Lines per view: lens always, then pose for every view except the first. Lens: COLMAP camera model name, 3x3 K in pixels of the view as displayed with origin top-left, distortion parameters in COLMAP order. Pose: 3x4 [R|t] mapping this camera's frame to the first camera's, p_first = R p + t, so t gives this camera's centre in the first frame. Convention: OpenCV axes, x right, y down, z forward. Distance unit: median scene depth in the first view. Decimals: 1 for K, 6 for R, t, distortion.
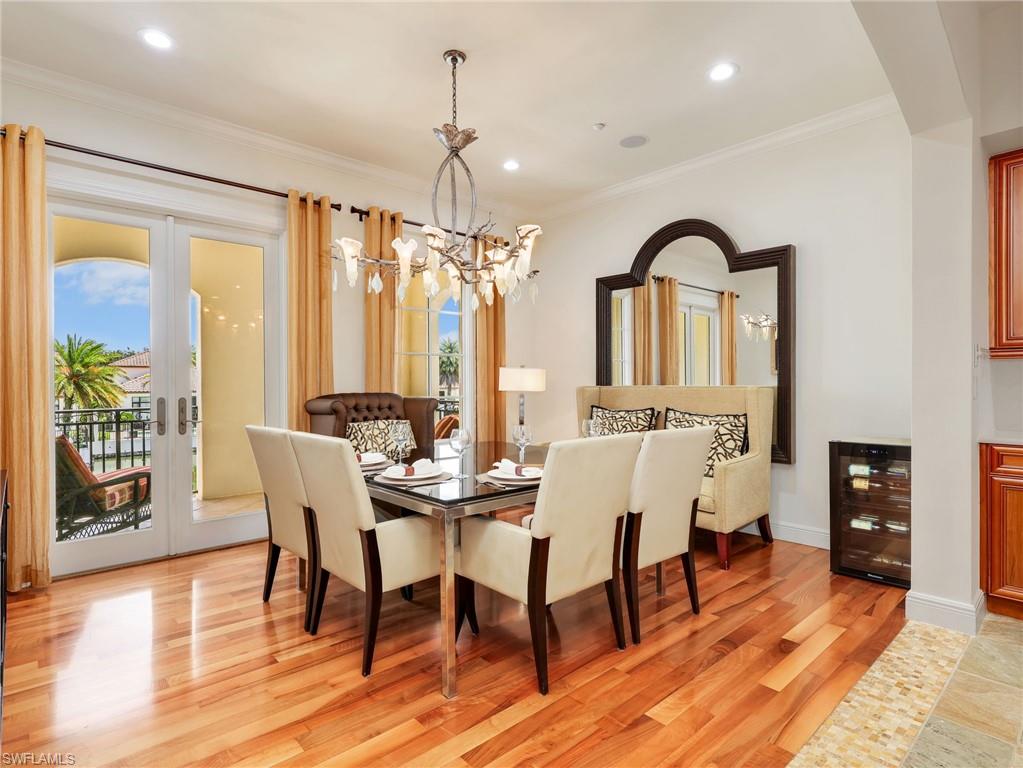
lens RADIAL K [[538.1, 0, 508.6], [0, 538.1, 382.2], [0, 0, 1]] dist [0.006925, 0.000759]
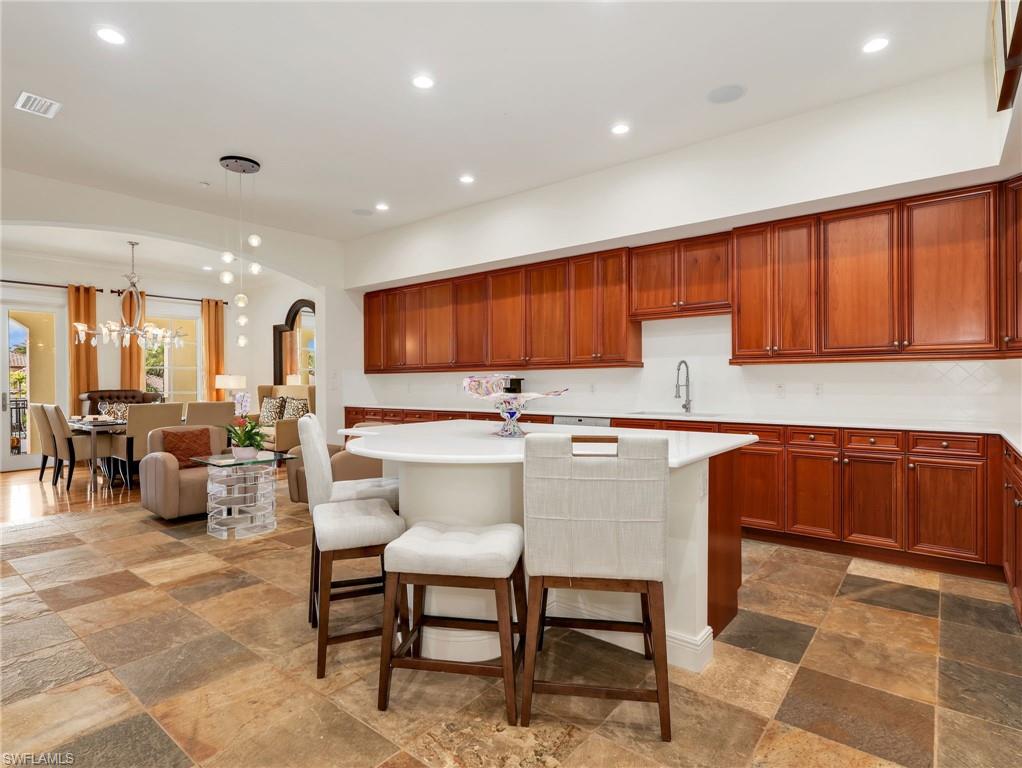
lens RADIAL K [[537.6, 0, 513.1], [0, 537.6, 384.1], [0, 0, 1]] dist [0.006925, 0.000759]
pose [[0.988748, 0.002329, 0.149570, 0.794926], [-0.002261, 0.999997, -0.000621, 0.000779], [-0.149571, 0.000276, 0.988751, -1.043277]]
